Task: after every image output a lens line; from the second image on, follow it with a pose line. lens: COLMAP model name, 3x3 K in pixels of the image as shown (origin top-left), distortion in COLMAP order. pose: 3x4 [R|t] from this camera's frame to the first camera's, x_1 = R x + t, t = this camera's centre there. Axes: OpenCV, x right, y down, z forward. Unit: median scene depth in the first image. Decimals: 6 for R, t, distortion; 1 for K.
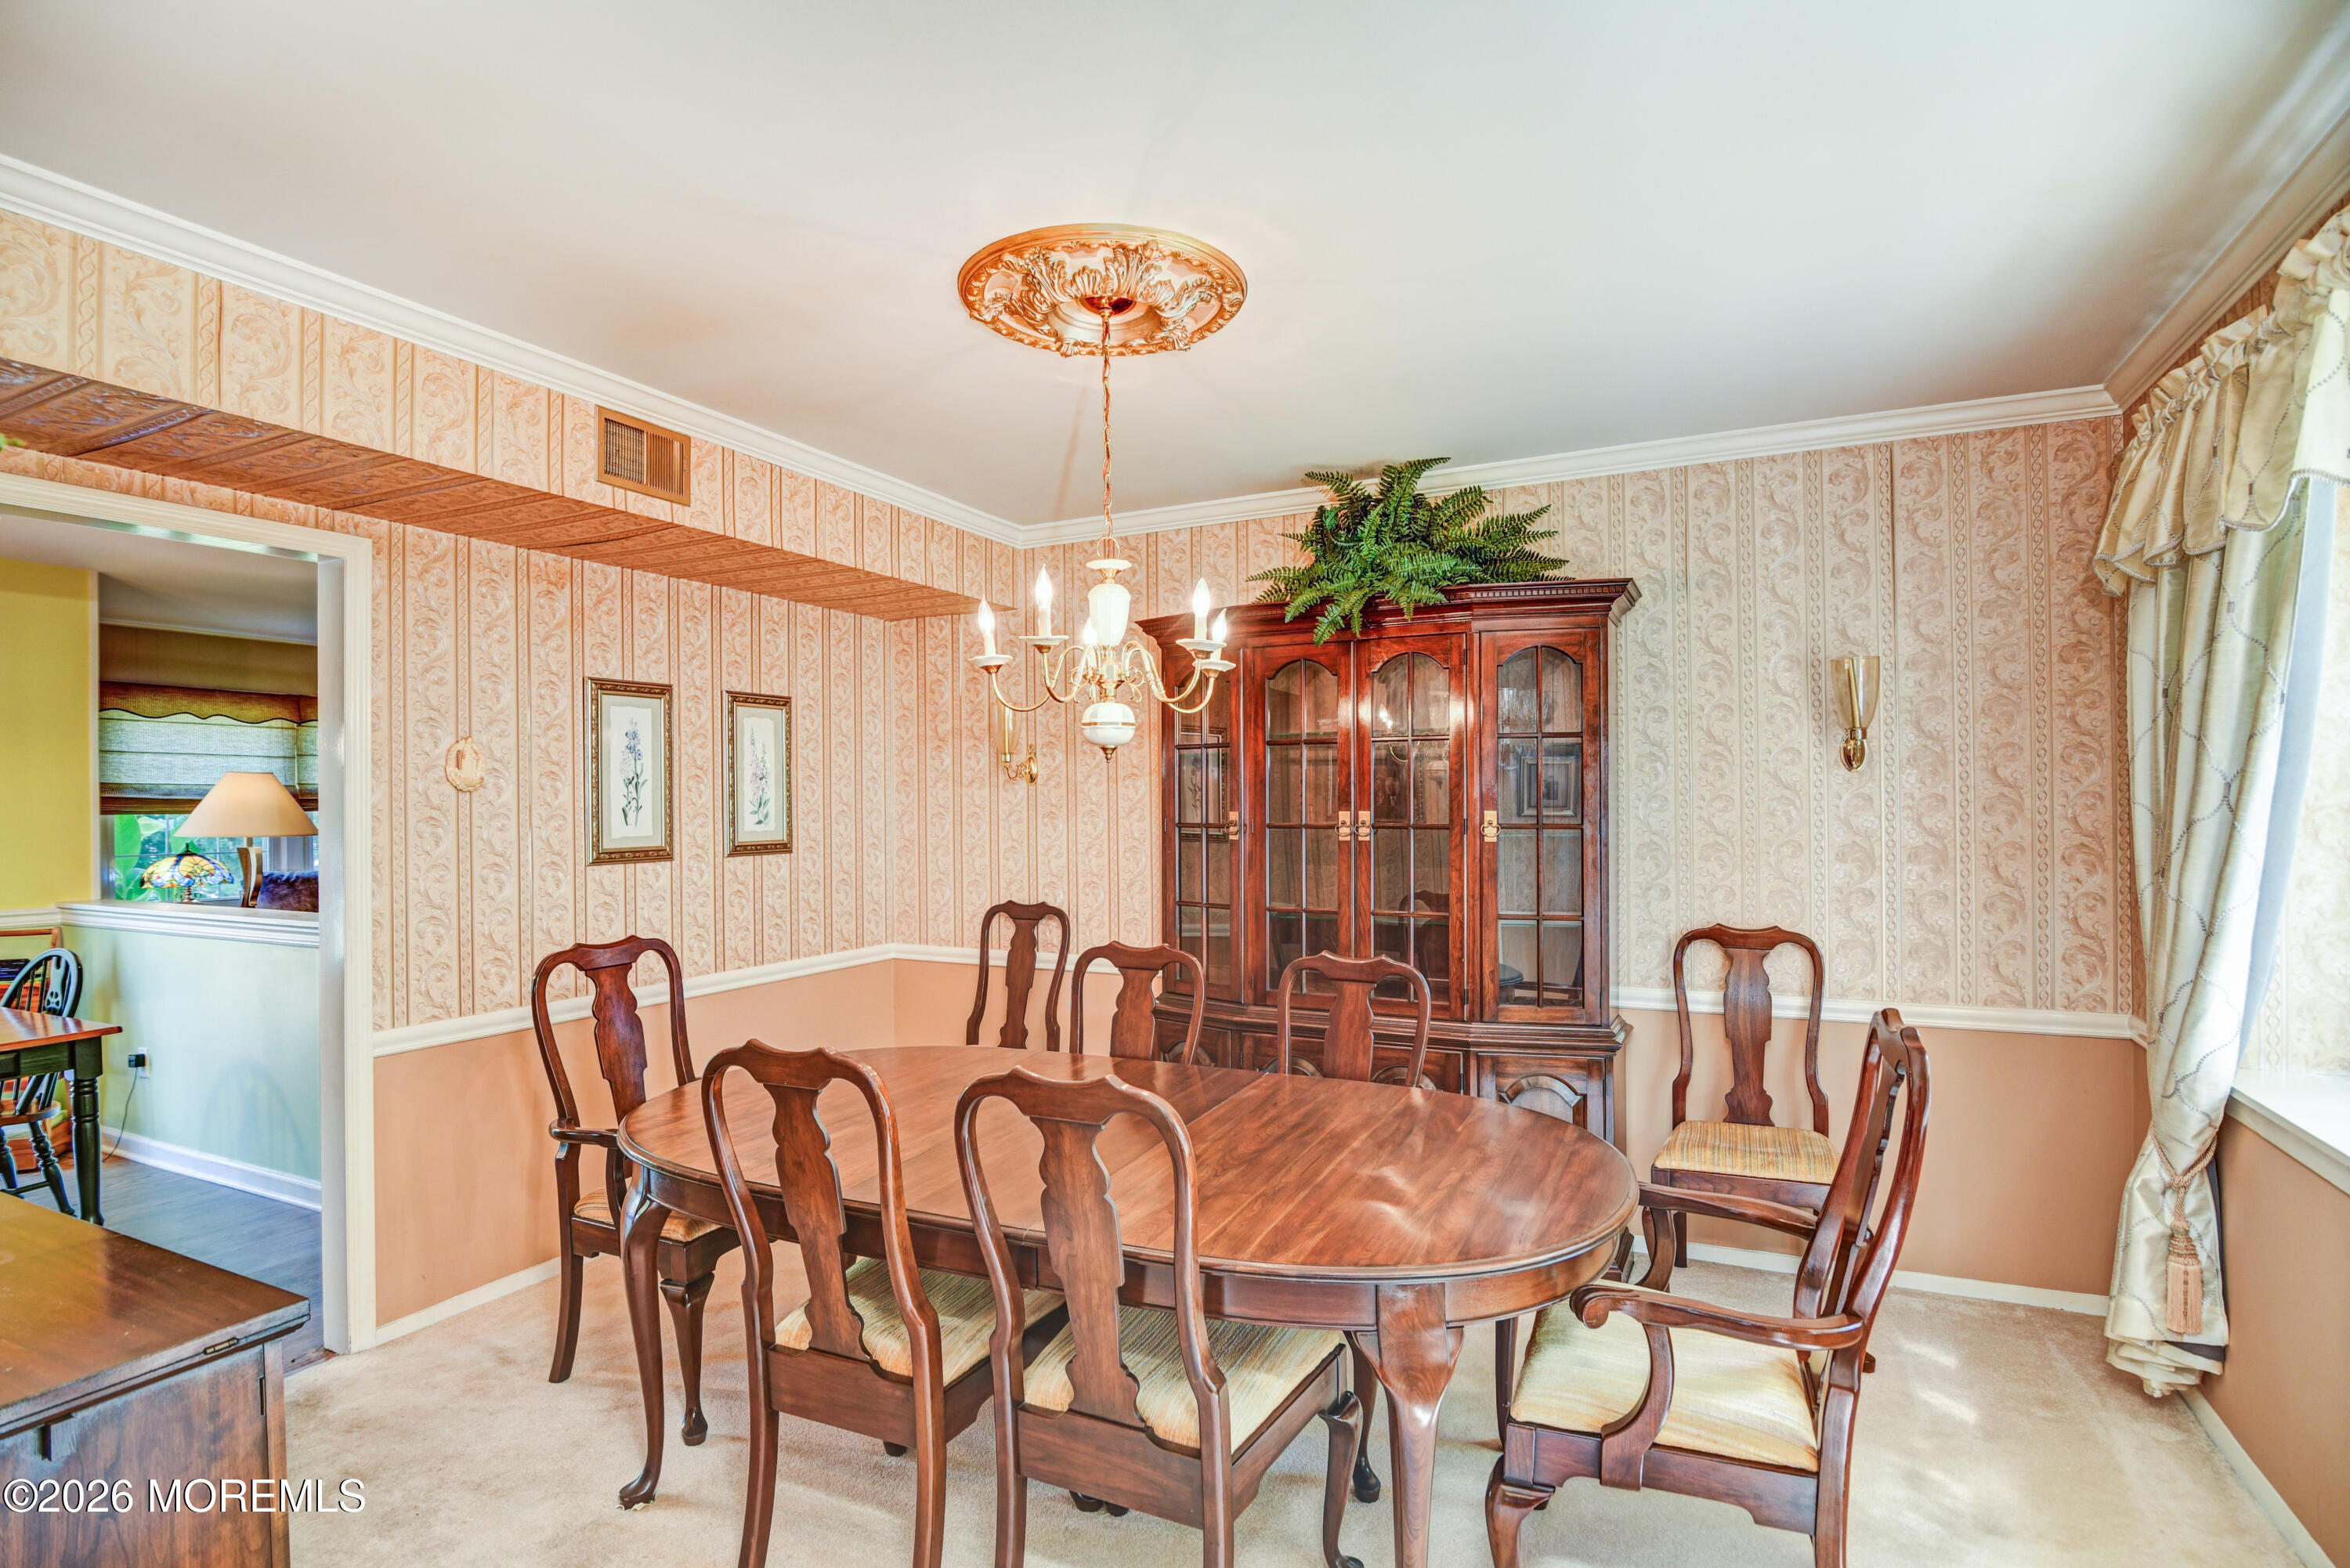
lens RADIAL K [[1168.6, 0, 1161.0], [0, 1168.6, 789.7], [0, 0, 1]] dist [-0.013416, -0.000358]
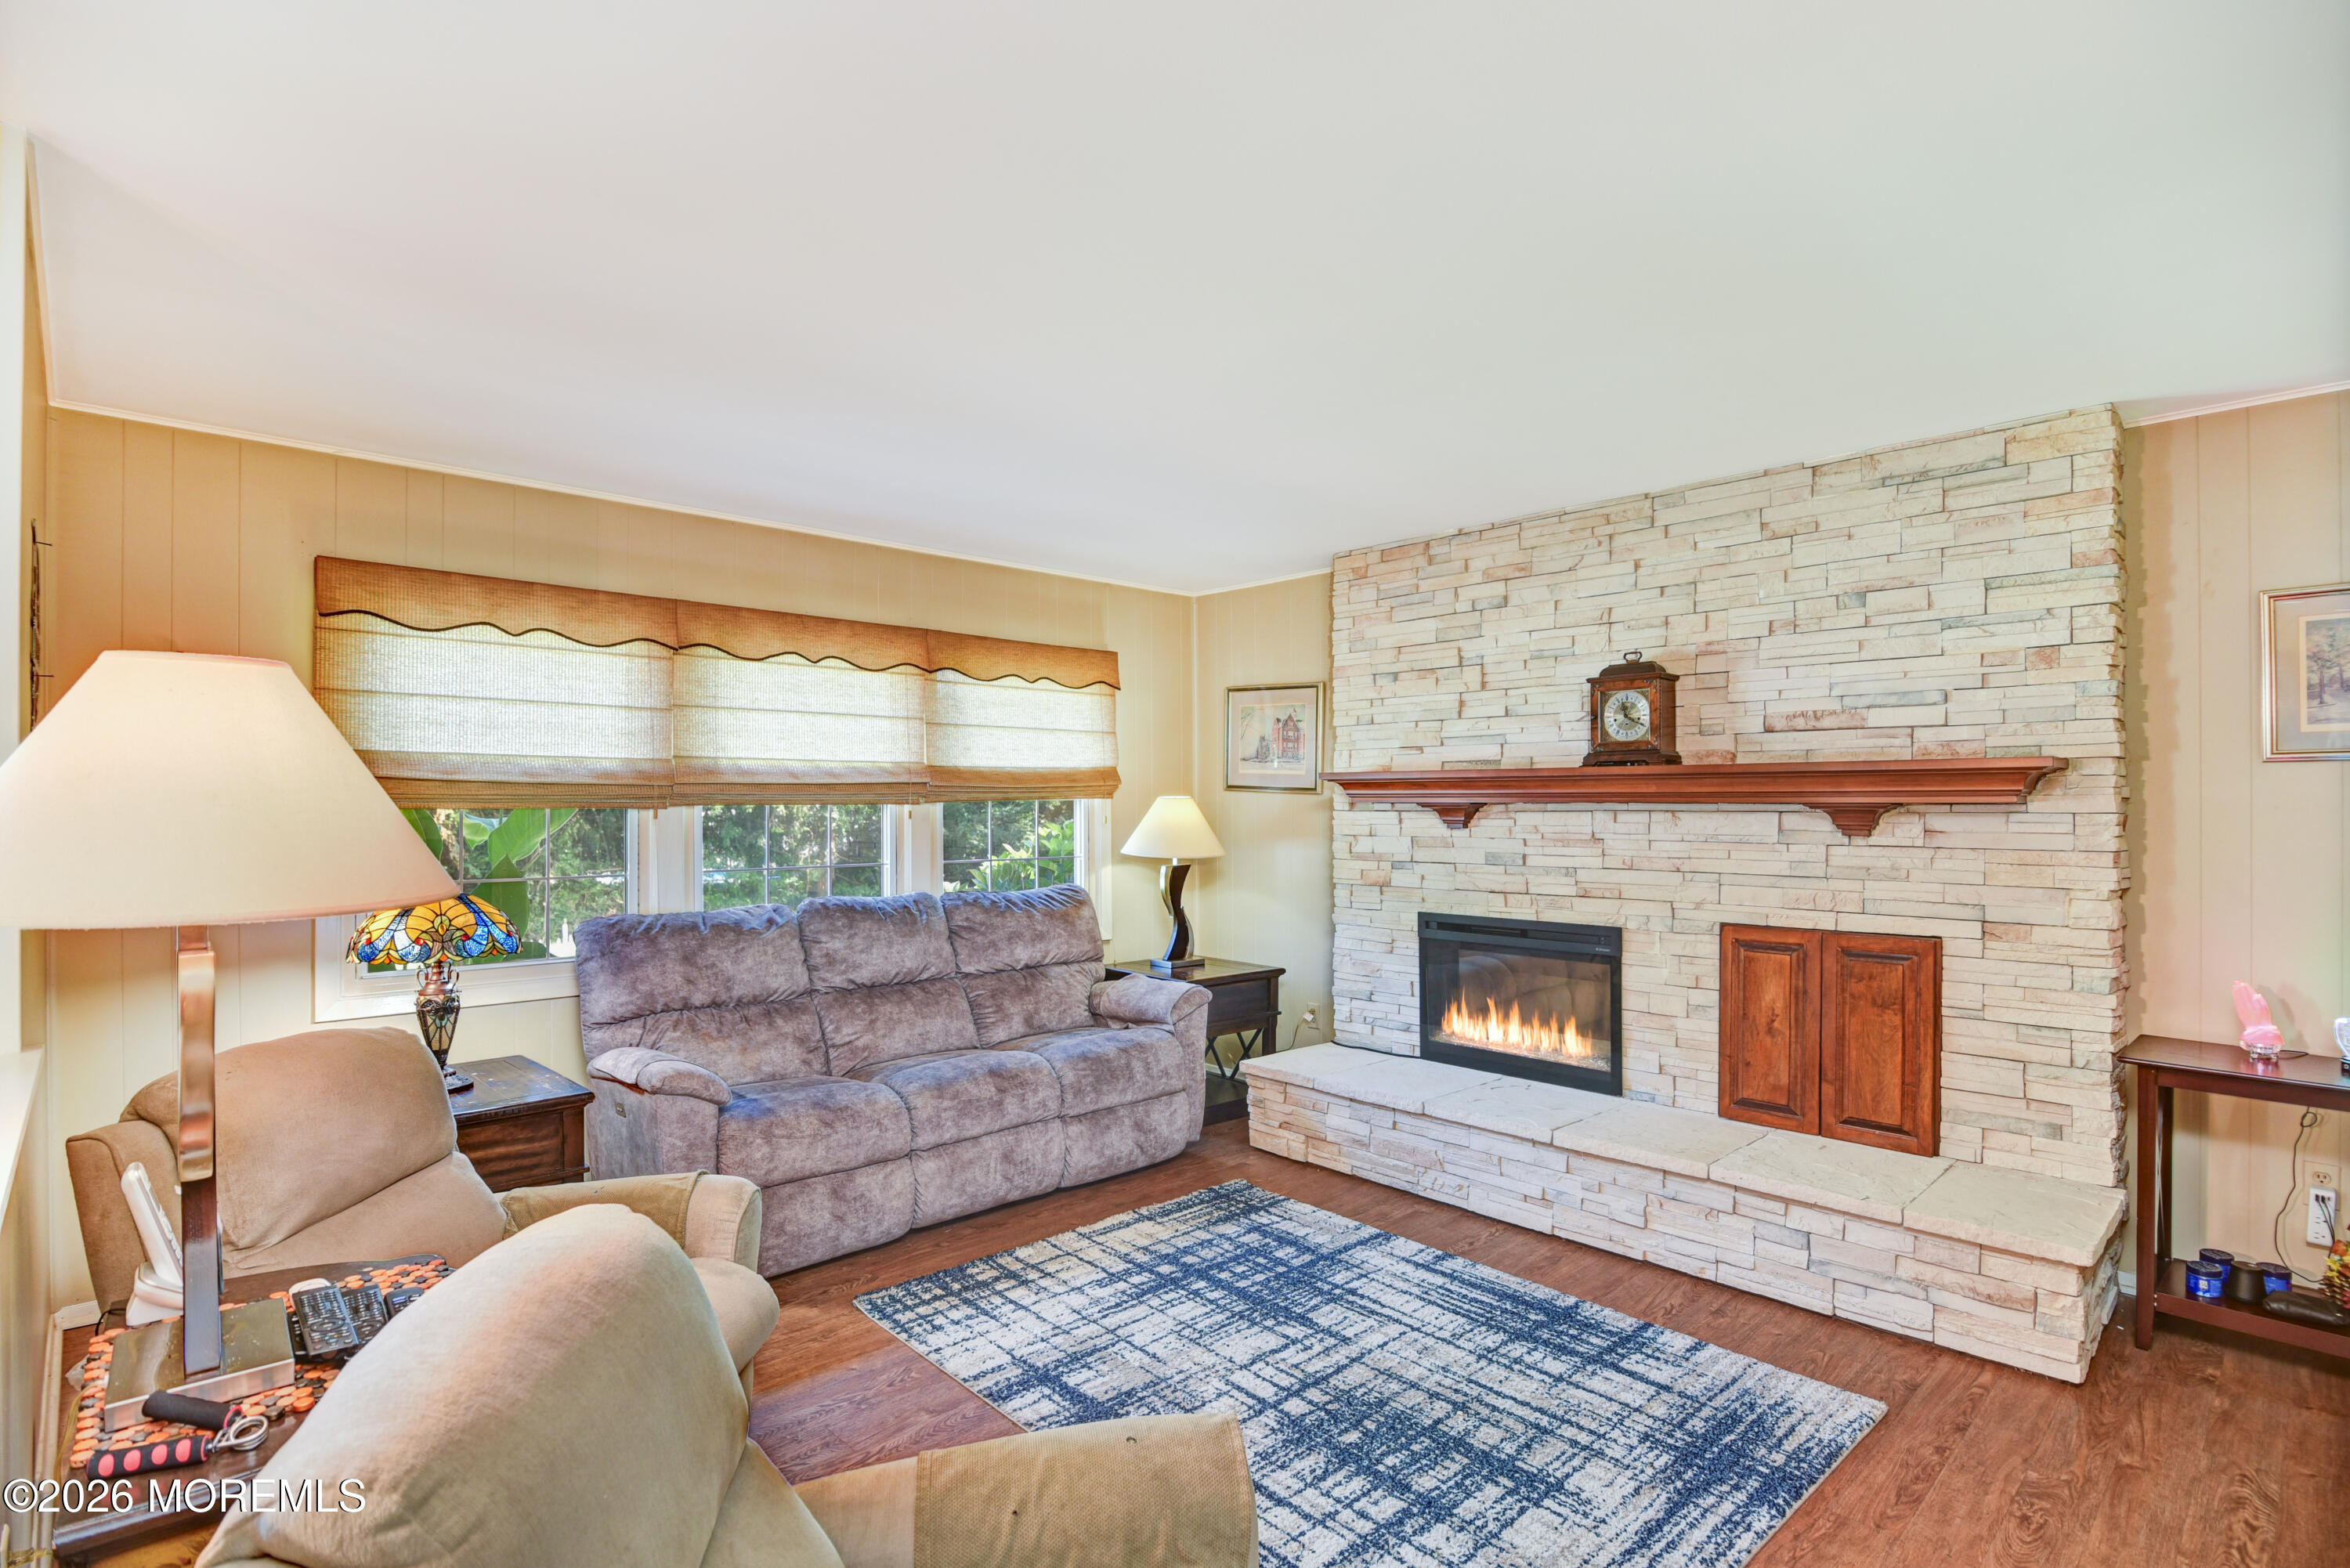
lens RADIAL K [[1168.6, 0, 1181.8], [0, 1168.6, 798.4], [0, 0, 1]] dist [-0.013416, -0.000358]
pose [[0.938656, 0.006692, -0.344789, -0.264393], [-0.004358, 0.999962, 0.007544, 0.008502], [0.344827, -0.005578, 0.938650, 0.462189]]
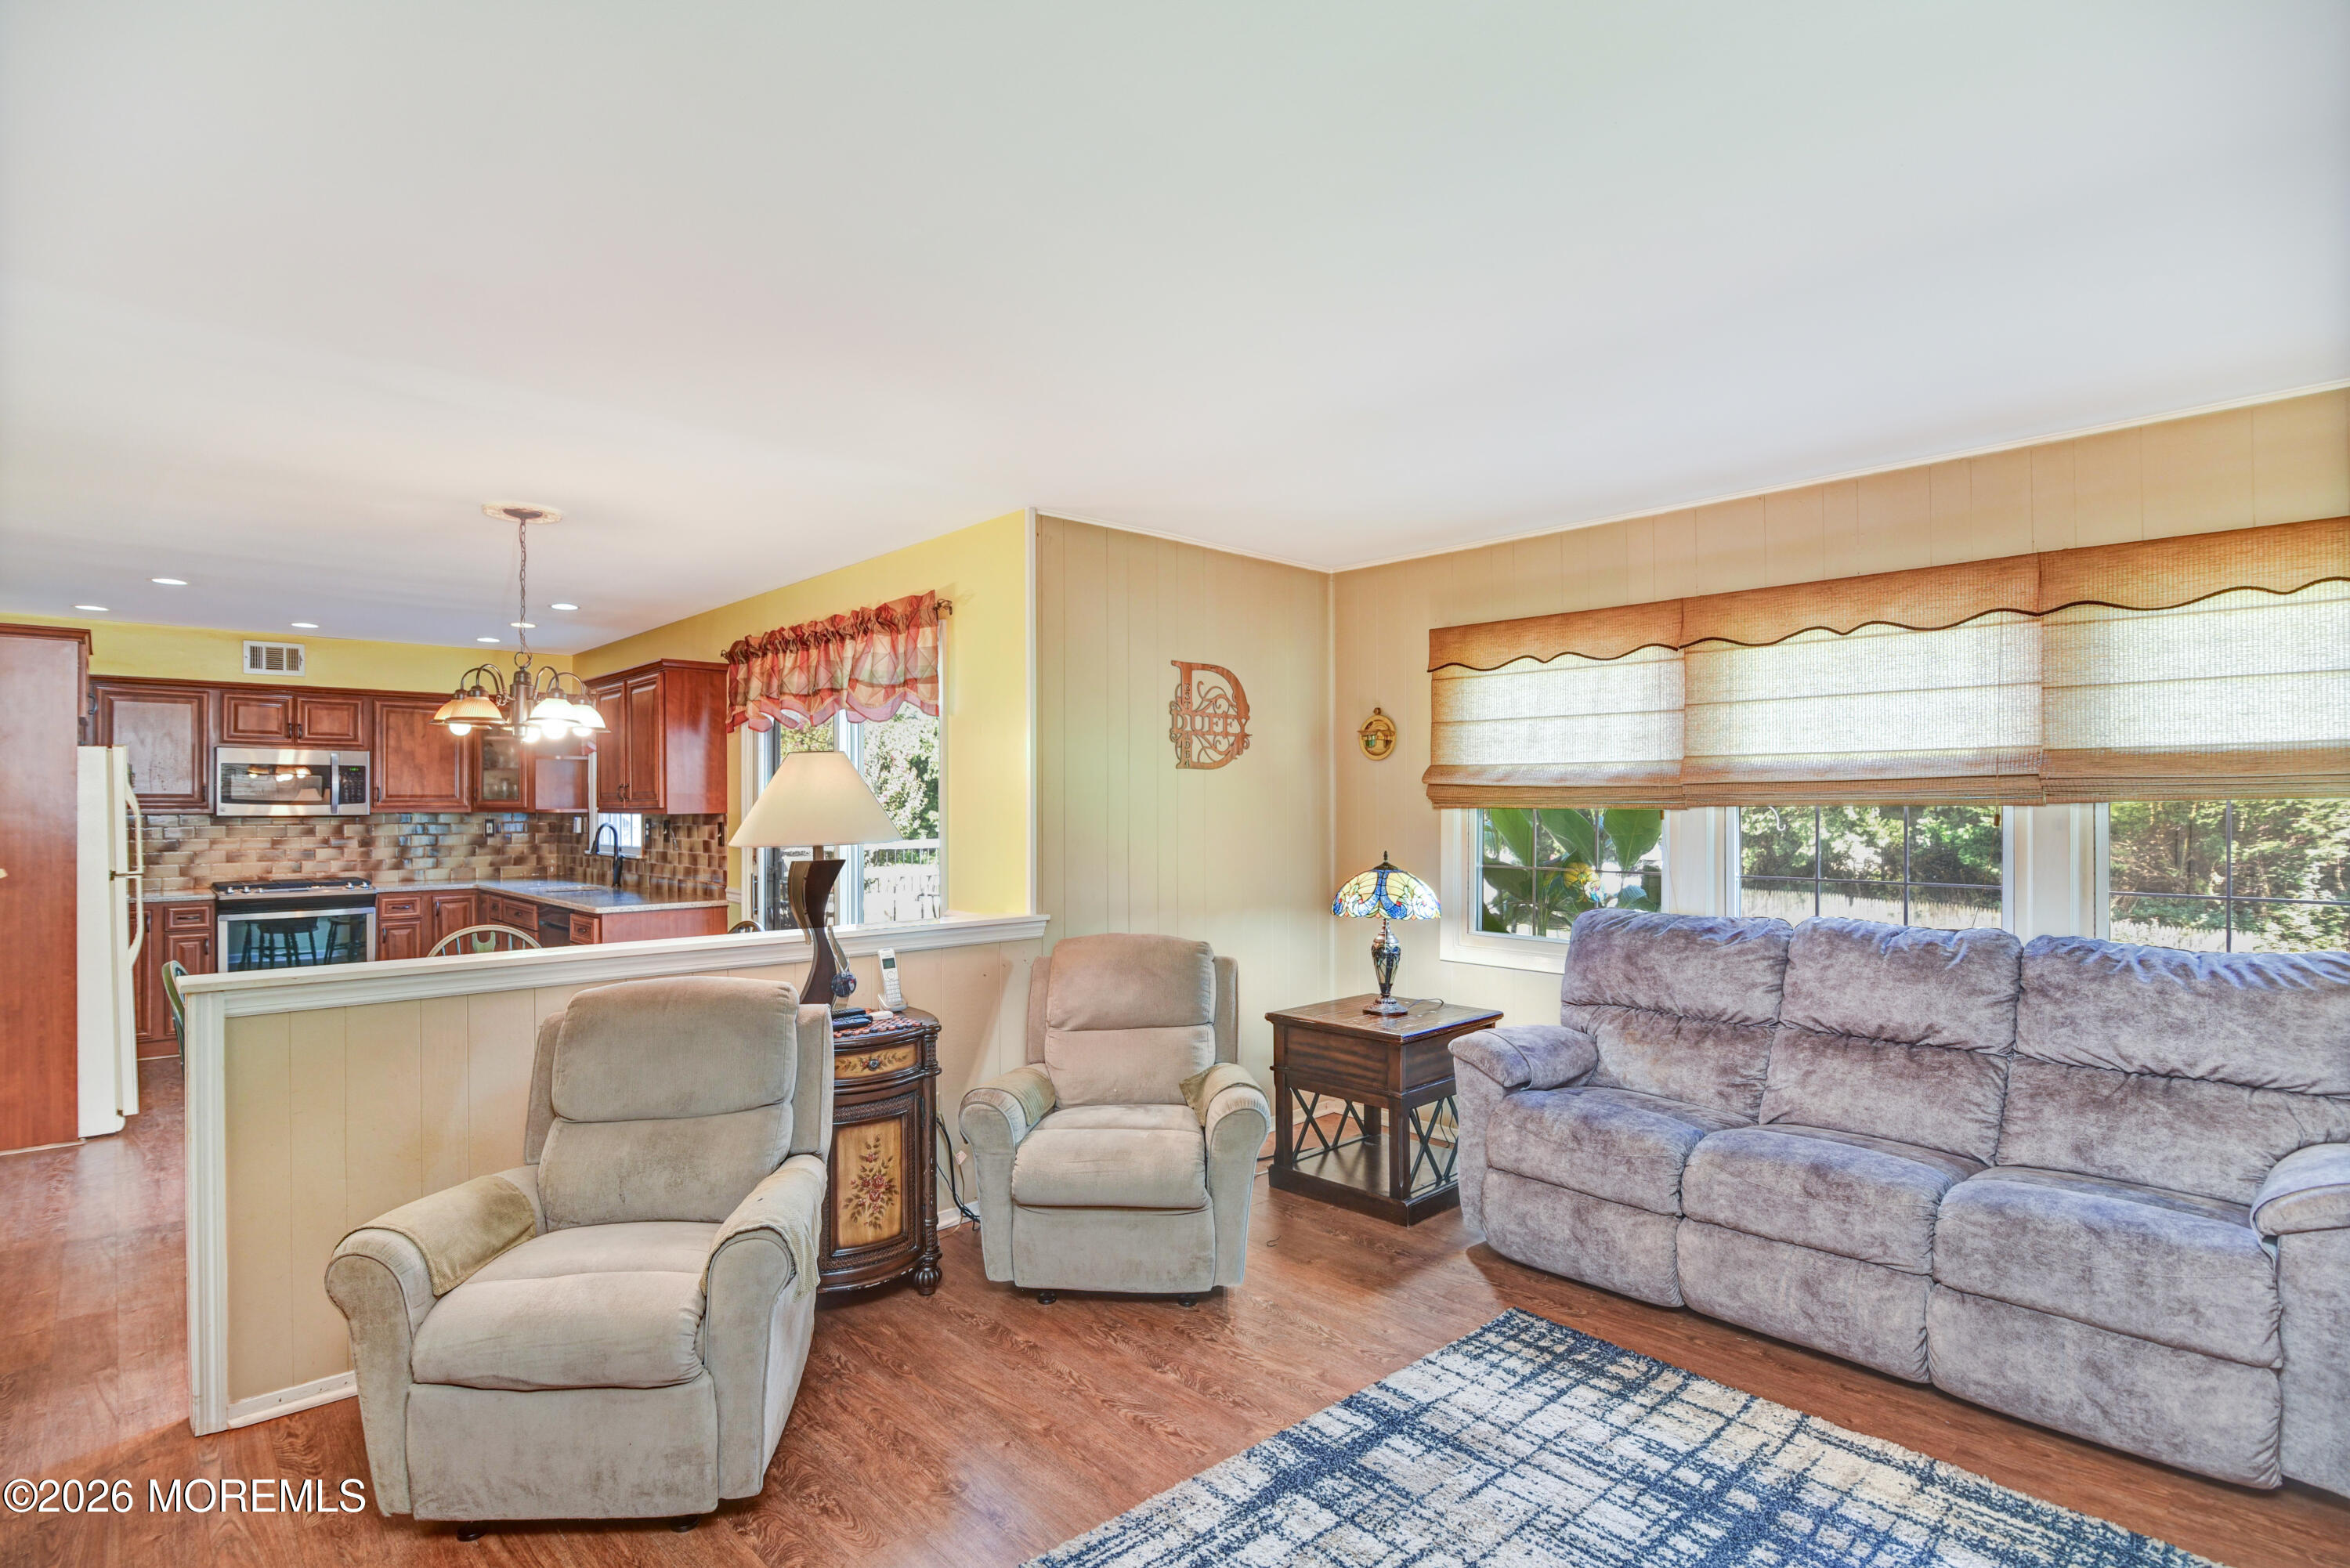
lens RADIAL K [[1168.6, 0, 1160.4], [0, 1168.6, 796.6], [0, 0, 1]] dist [-0.013416, -0.000358]
pose [[-0.373939, 0.006077, -0.927434, -0.105402], [0.015142, 0.999885, 0.000447, 0.008546], [0.927330, -0.013876, -0.373988, 0.819837]]
